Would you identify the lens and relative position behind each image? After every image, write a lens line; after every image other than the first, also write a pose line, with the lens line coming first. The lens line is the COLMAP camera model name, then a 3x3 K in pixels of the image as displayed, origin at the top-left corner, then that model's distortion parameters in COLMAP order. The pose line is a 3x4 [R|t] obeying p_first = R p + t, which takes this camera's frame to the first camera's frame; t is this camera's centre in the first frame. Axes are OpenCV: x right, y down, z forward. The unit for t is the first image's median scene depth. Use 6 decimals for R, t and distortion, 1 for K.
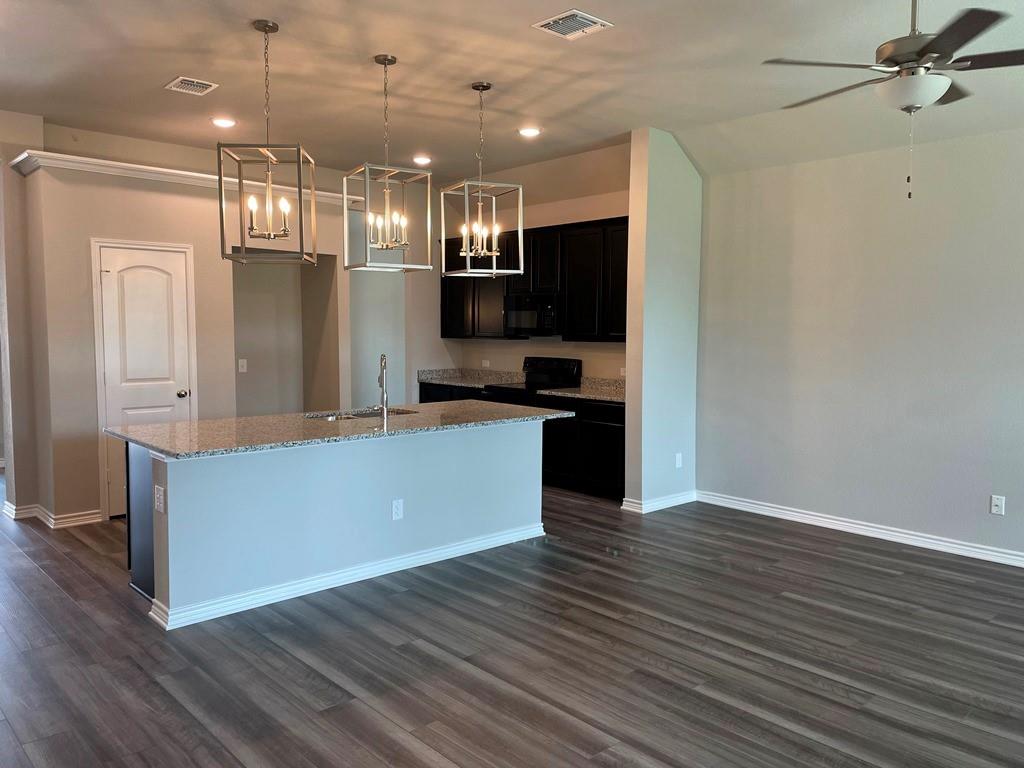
lens RADIAL K [[776.5, 0, 512.0], [0, 776.5, 384.0], [0, 0, 1]] dist [0.083097, -0.110794]
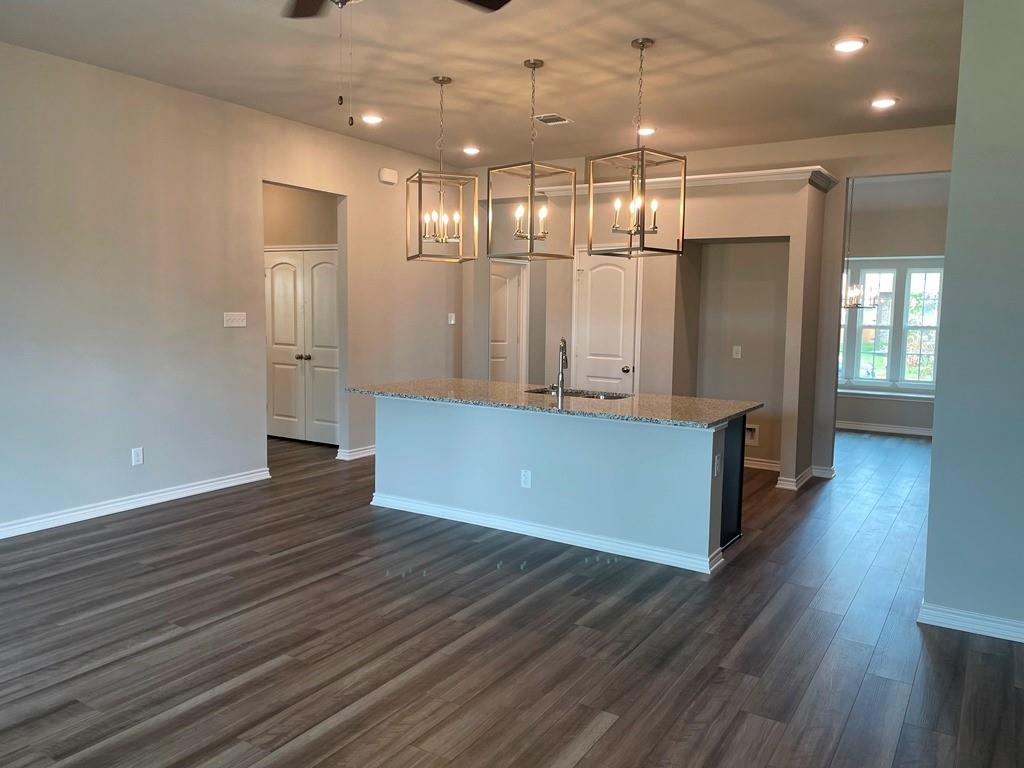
lens RADIAL K [[776.5, 0, 512.0], [0, 776.5, 384.0], [0, 0, 1]] dist [0.083097, -0.110794]
pose [[0.258162, 0.093257, -0.961590, 0.845134], [-0.088182, 0.993450, 0.072672, -0.045479], [0.962069, 0.066034, 0.264694, 0.659060]]
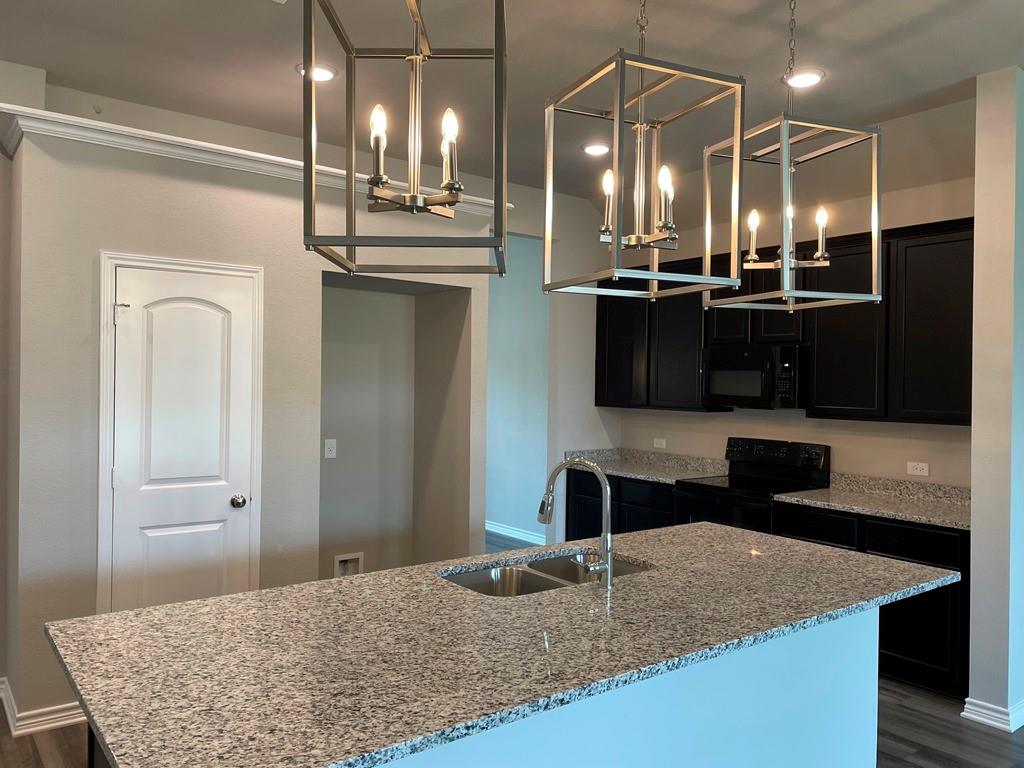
lens RADIAL K [[776.5, 0, 512.0], [0, 776.5, 384.0], [0, 0, 1]] dist [0.083097, -0.110794]
pose [[0.995446, 0.009145, -0.094887, -0.178216], [-0.015819, 0.997434, -0.069822, -0.050365], [0.094005, 0.071005, 0.993036, 0.487667]]
